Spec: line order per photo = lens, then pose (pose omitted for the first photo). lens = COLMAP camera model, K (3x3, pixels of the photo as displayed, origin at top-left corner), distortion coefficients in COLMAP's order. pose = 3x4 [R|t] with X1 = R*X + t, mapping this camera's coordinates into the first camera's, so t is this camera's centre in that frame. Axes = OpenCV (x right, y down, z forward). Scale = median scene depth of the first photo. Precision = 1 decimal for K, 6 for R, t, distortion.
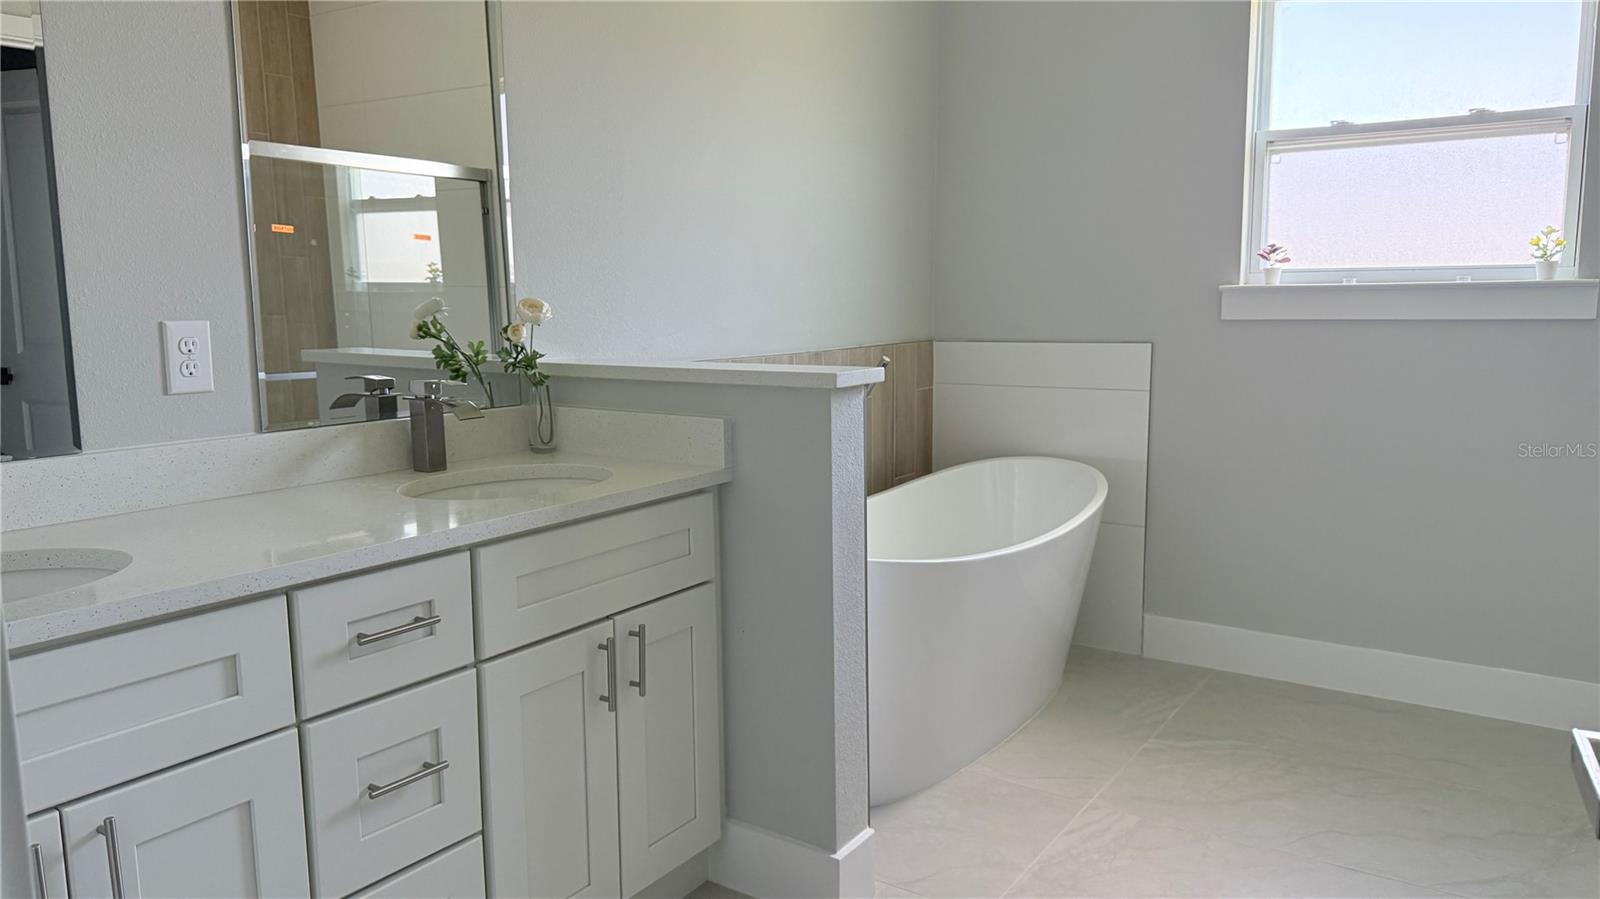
lens RADIAL K [[1128.2, 0, 801.9], [0, 1128.2, 454.9], [0, 0, 1]] dist [0.036587, -0.055556]
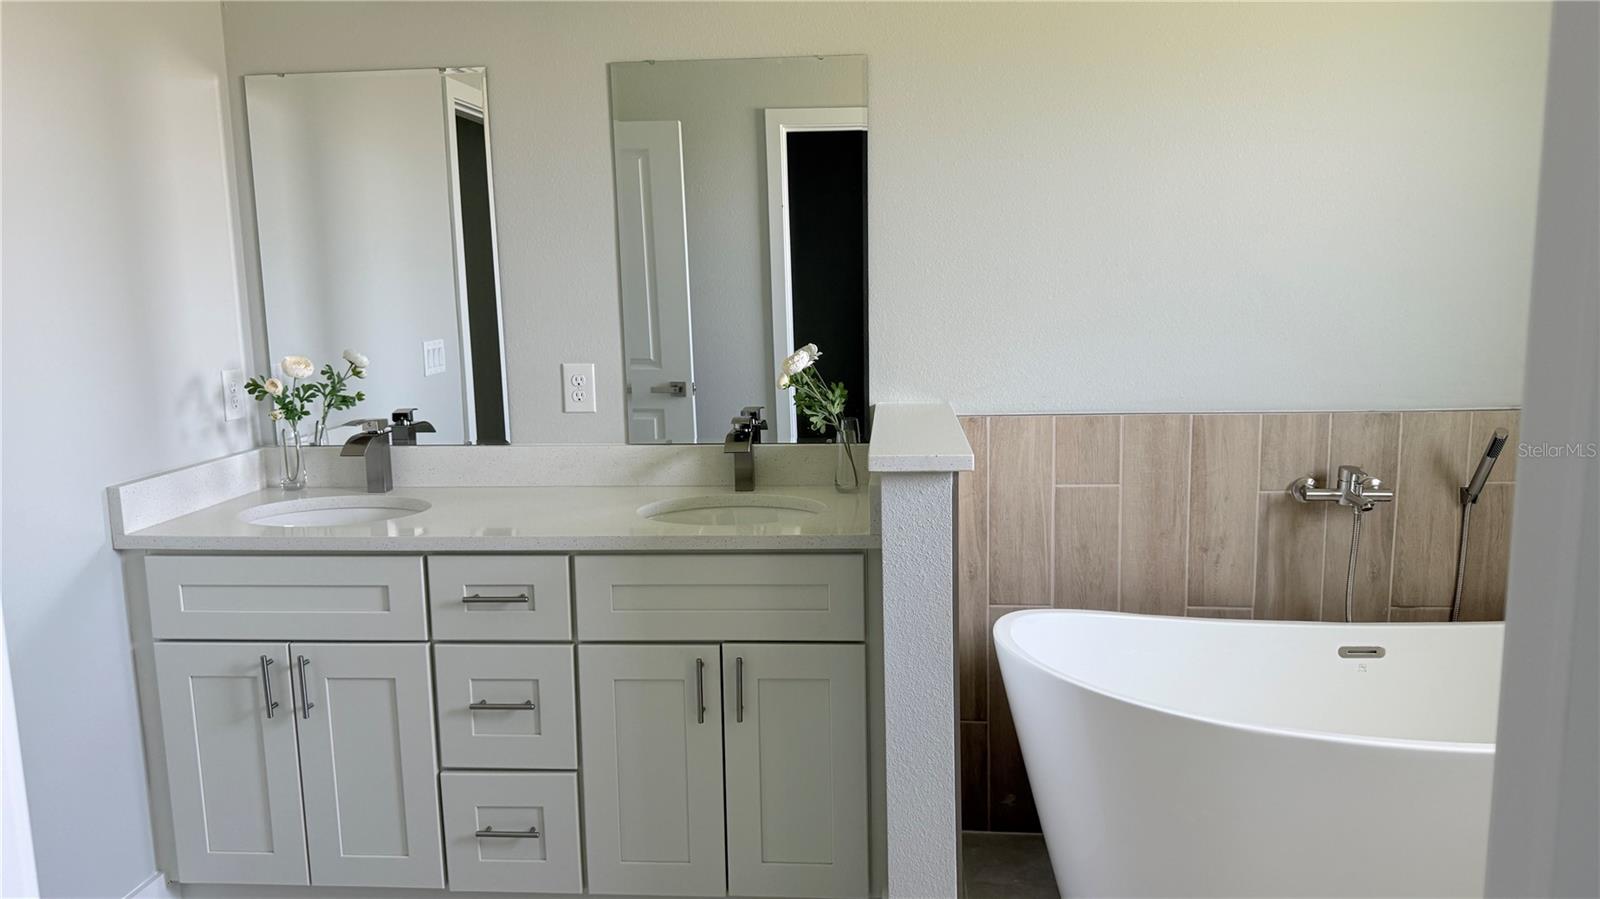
lens RADIAL K [[1128.2, 0, 801.5], [0, 1128.2, 445.1], [0, 0, 1]] dist [0.036587, -0.055556]
pose [[0.487551, 0.123617, -0.864299, 0.922533], [-0.104935, 0.991047, 0.082551, -0.173490], [0.866766, 0.050447, 0.496157, 0.557970]]
